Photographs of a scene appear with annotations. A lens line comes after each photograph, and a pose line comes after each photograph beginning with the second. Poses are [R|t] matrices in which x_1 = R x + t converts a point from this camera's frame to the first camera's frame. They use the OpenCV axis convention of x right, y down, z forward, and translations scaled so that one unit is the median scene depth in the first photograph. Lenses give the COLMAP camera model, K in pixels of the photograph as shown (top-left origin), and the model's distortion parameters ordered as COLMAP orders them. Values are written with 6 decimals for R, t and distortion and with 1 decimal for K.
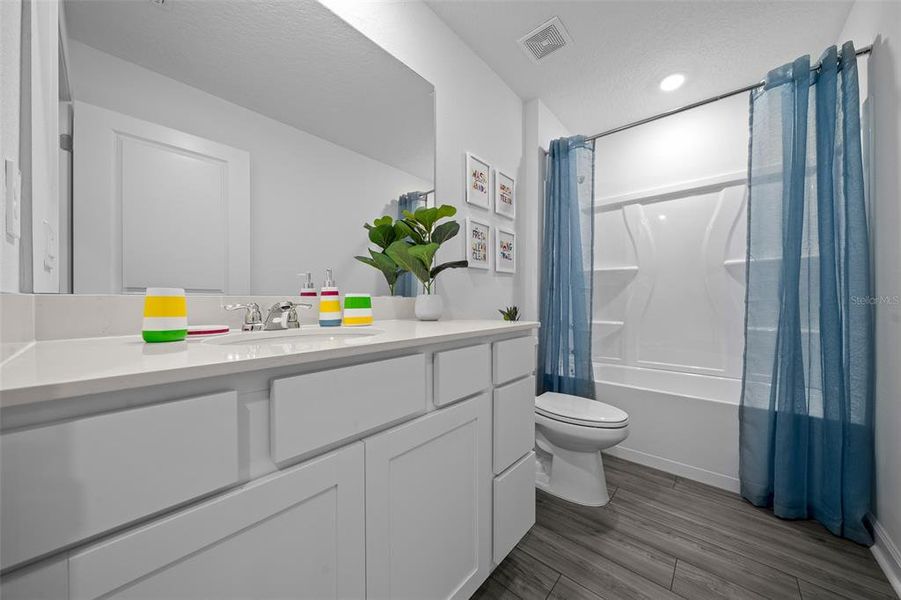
lens RADIAL K [[313.6, 0, 450.5], [0, 313.6, 300.0], [0, 0, 1]] dist [-0.001066, -0.000272]
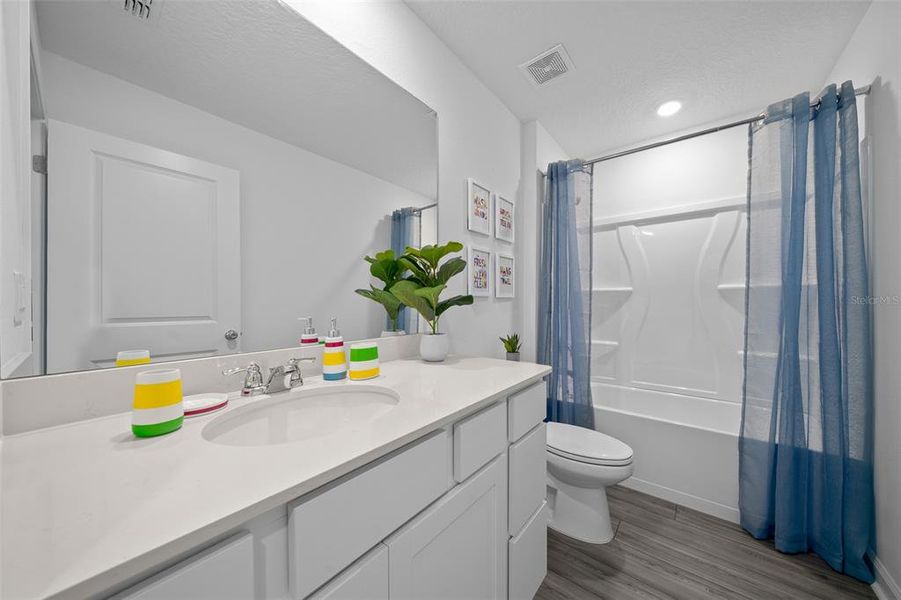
lens RADIAL K [[309.8, 0, 448.0], [0, 309.8, 302.6], [0, 0, 1]] dist [-0.001136, -0.000216]
pose [[0.999337, 0.000787, 0.036389, -0.052016], [-0.000865, 0.999997, 0.002113, -0.097436], [-0.036387, -0.002143, 0.999335, 0.040330]]
